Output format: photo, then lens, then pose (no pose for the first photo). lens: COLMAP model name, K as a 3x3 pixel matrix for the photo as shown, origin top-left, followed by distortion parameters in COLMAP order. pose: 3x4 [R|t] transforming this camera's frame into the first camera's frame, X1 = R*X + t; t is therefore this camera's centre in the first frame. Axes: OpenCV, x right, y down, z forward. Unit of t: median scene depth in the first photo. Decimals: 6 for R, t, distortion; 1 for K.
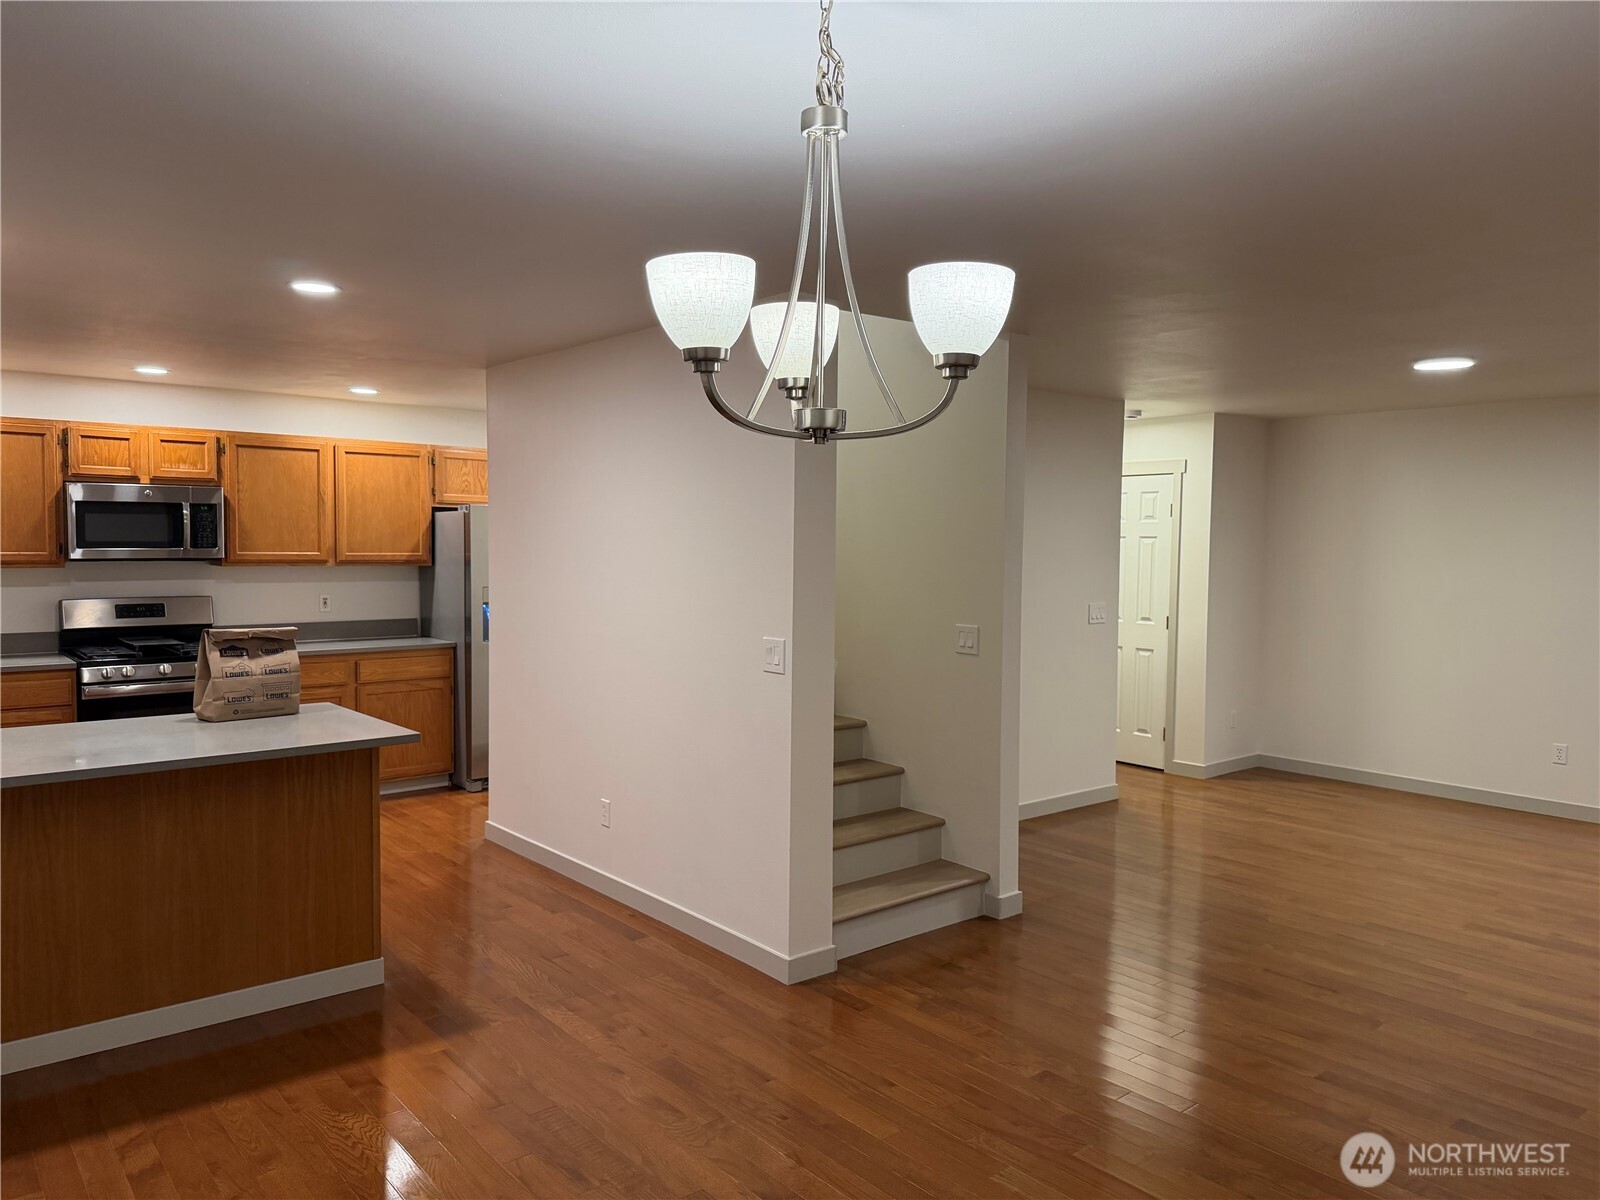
lens RADIAL K [[1112.8, 0, 800.0], [0, 1112.8, 600.0], [0, 0, 1]] dist [0.097183, -0.130612]
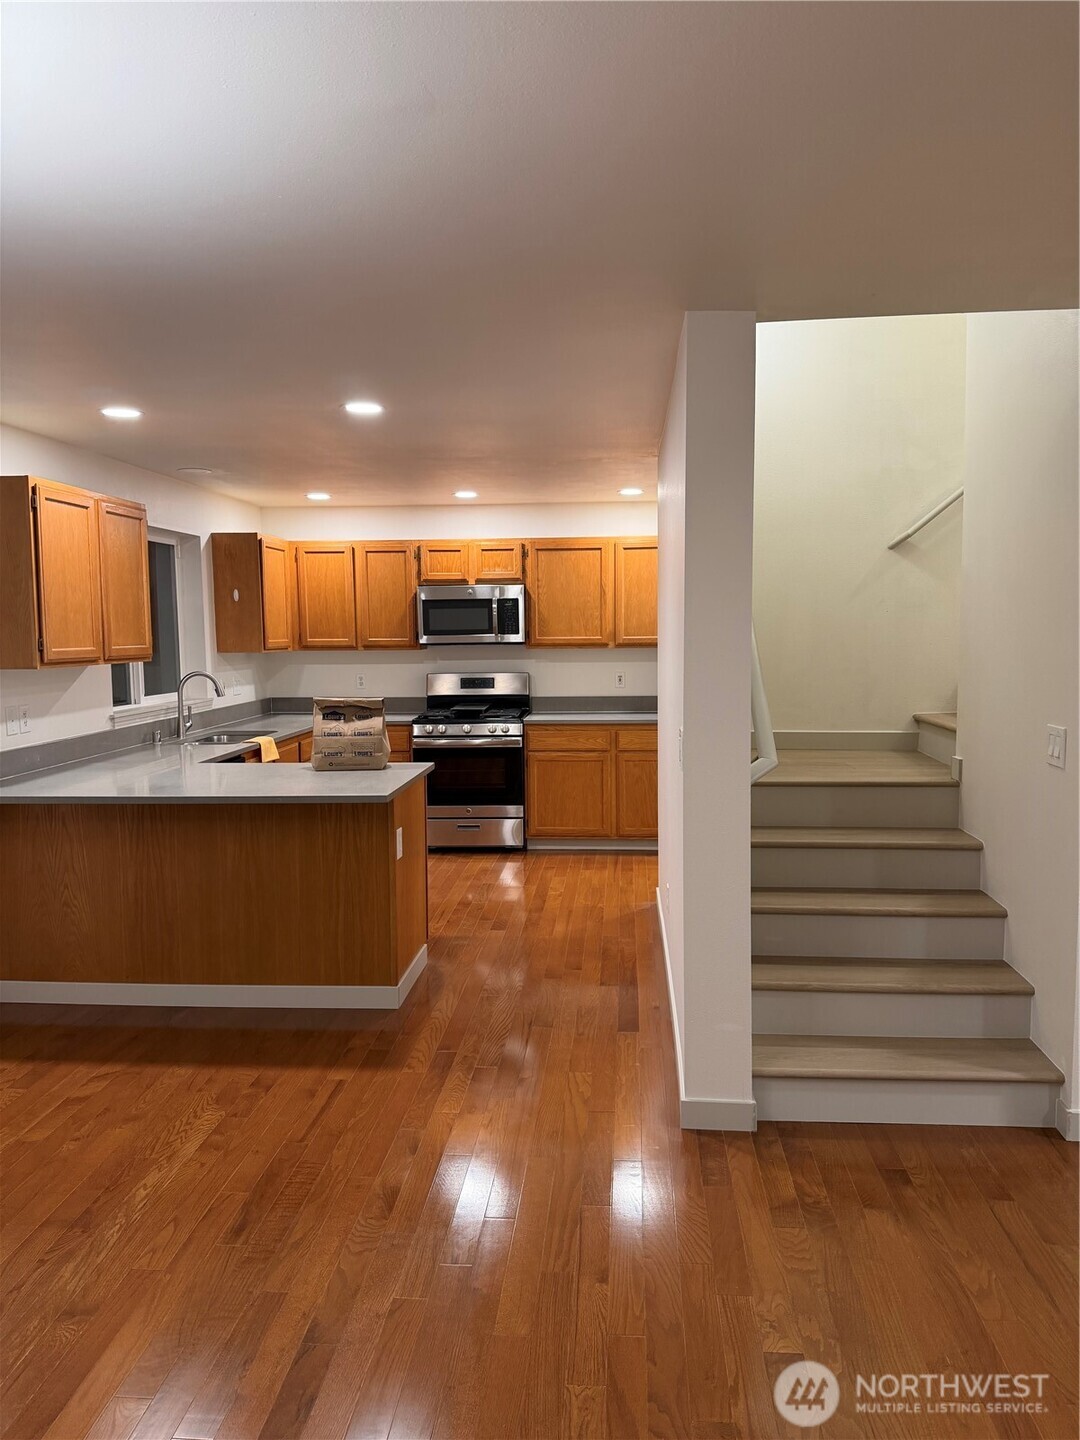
lens RADIAL K [[981.2, 0, 544.4], [0, 981.2, 736.9], [0, 0, 1]] dist [0.005742, 0.000466]
pose [[0.719413, 0.058828, -0.692087, 0.383695], [-0.019186, 0.997710, 0.064863, -0.005227], [0.694318, -0.033385, 0.718894, 0.358154]]
